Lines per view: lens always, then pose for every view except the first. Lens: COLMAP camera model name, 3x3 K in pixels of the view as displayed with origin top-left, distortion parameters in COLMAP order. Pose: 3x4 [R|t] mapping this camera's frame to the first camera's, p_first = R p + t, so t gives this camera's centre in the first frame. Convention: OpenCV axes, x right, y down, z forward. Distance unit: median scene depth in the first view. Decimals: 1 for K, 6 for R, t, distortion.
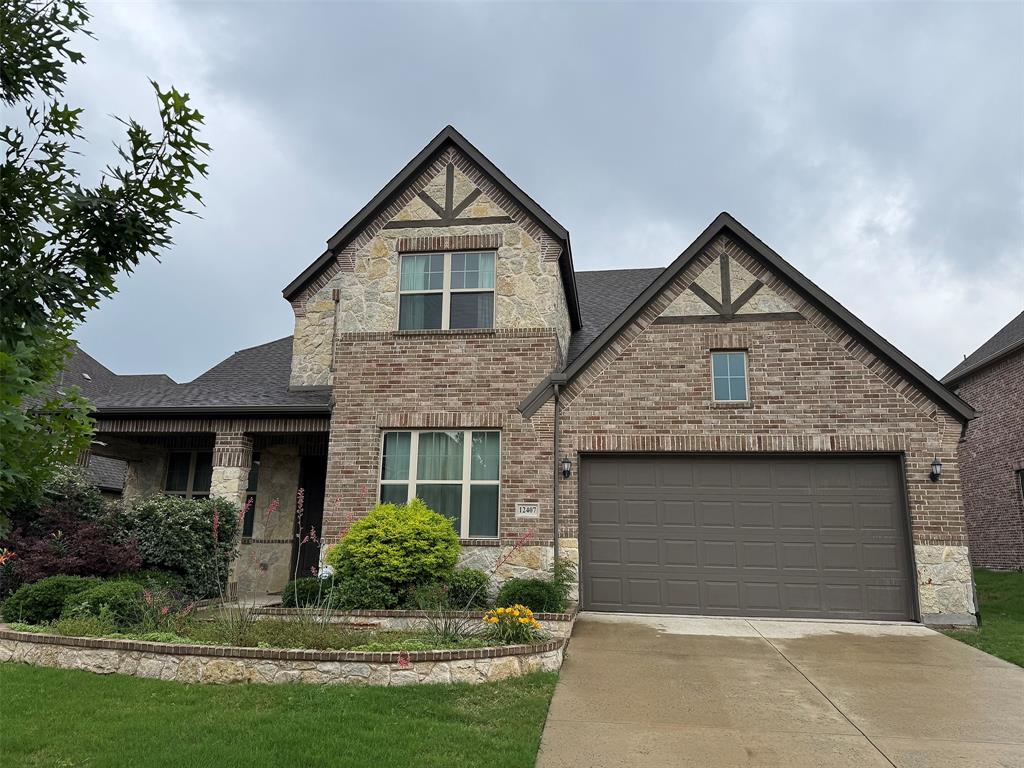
lens RADIAL K [[712.6, 0, 512.0], [0, 712.6, 384.0], [0, 0, 1]] dist [0.058720, -0.072608]
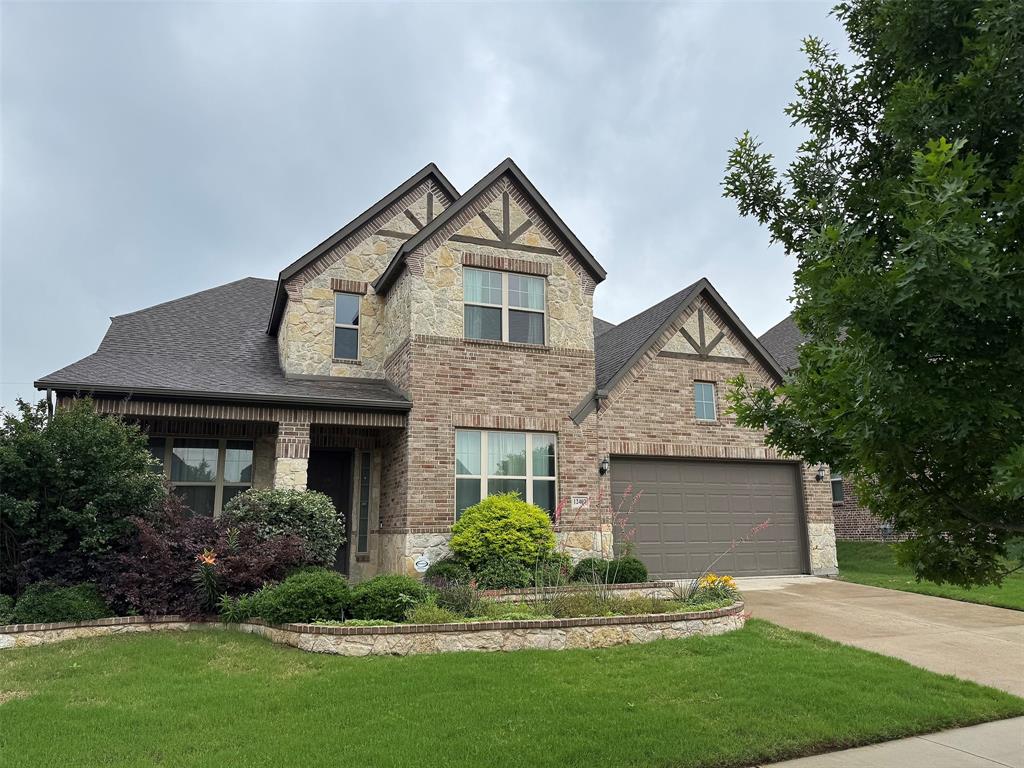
lens RADIAL K [[712.6, 0, 512.0], [0, 712.6, 384.0], [0, 0, 1]] dist [0.058720, -0.072608]
pose [[0.862390, 0.076128, 0.500487, -0.665056], [-0.087022, 0.996205, -0.001582, -0.009317], [-0.498708, -0.042190, 0.865743, 0.019325]]
